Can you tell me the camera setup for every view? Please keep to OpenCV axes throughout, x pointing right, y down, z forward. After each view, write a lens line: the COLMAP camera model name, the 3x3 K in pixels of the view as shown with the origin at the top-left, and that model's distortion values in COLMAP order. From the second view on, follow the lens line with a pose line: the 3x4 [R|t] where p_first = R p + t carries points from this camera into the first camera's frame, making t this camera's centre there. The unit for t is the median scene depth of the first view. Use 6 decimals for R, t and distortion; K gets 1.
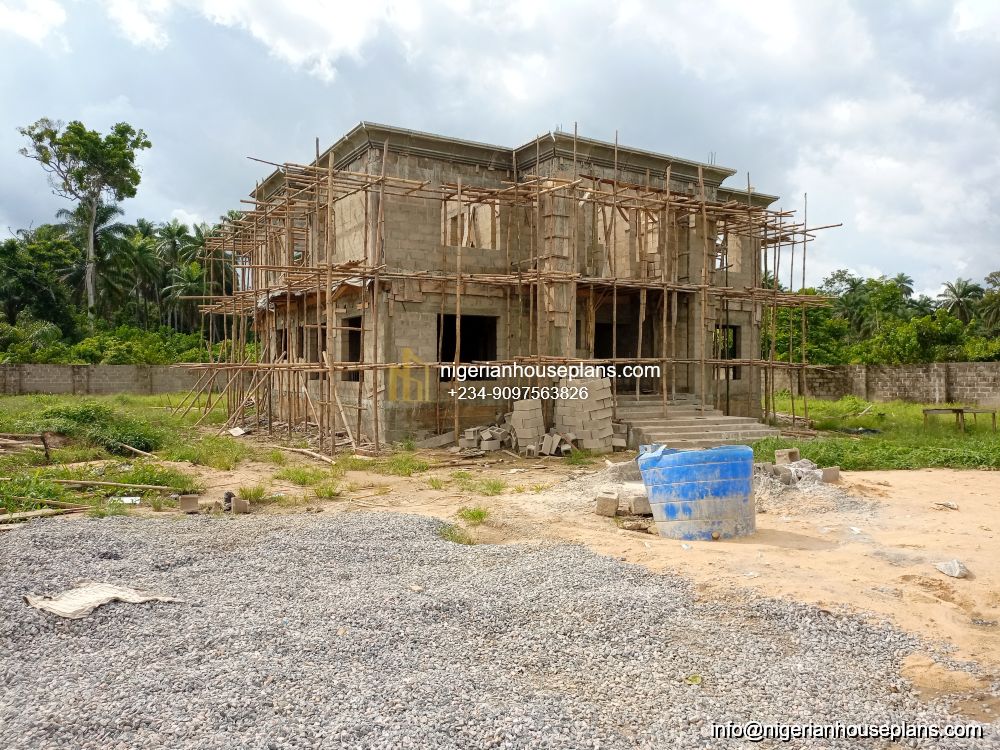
lens RADIAL K [[739.2, 0, 500.7], [0, 739.2, 372.1], [0, 0, 1]] dist [0.070868, -0.086523]
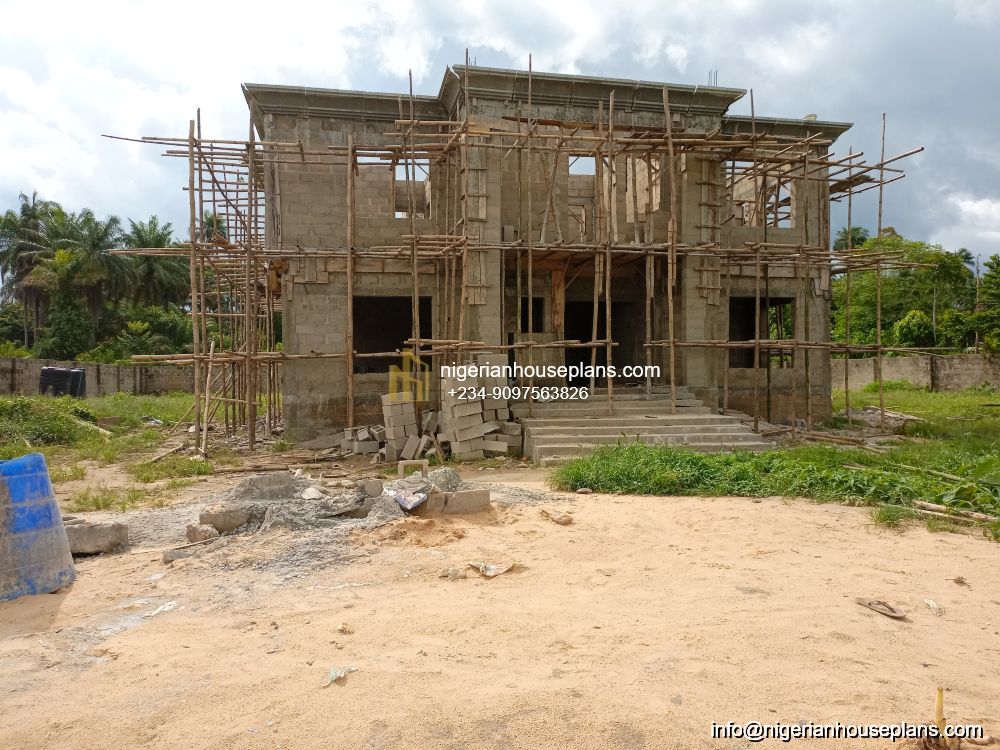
lens RADIAL K [[735.5, 0, 502.6], [0, 735.5, 376.1], [0, 0, 1]] dist [0.075178, -0.084185]
pose [[0.945650, -0.010882, -0.325005, 0.347639], [0.012584, 0.999916, 0.003134, 0.014954], [0.324944, -0.007053, 0.945707, 0.216624]]
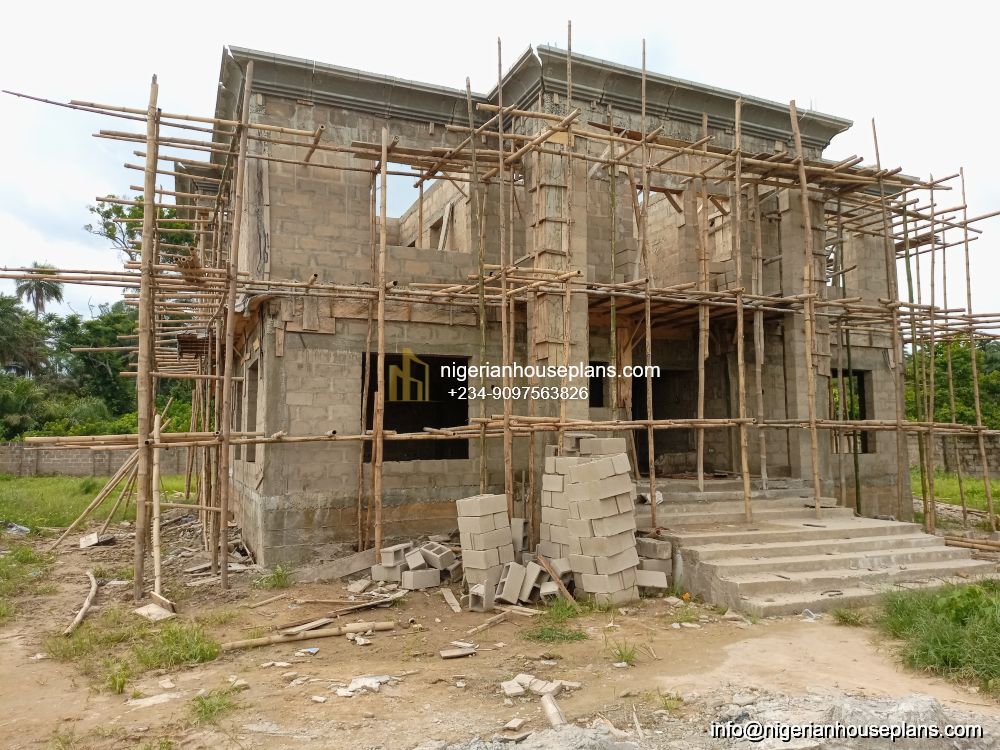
lens RADIAL K [[736.8, 0, 502.2], [0, 736.8, 377.5], [0, 0, 1]] dist [0.072275, -0.082489]
pose [[0.991798, -0.022434, -0.125833, 0.101967], [0.010994, 0.995800, -0.090888, 0.000013], [0.127344, 0.088759, 0.987879, 0.379034]]
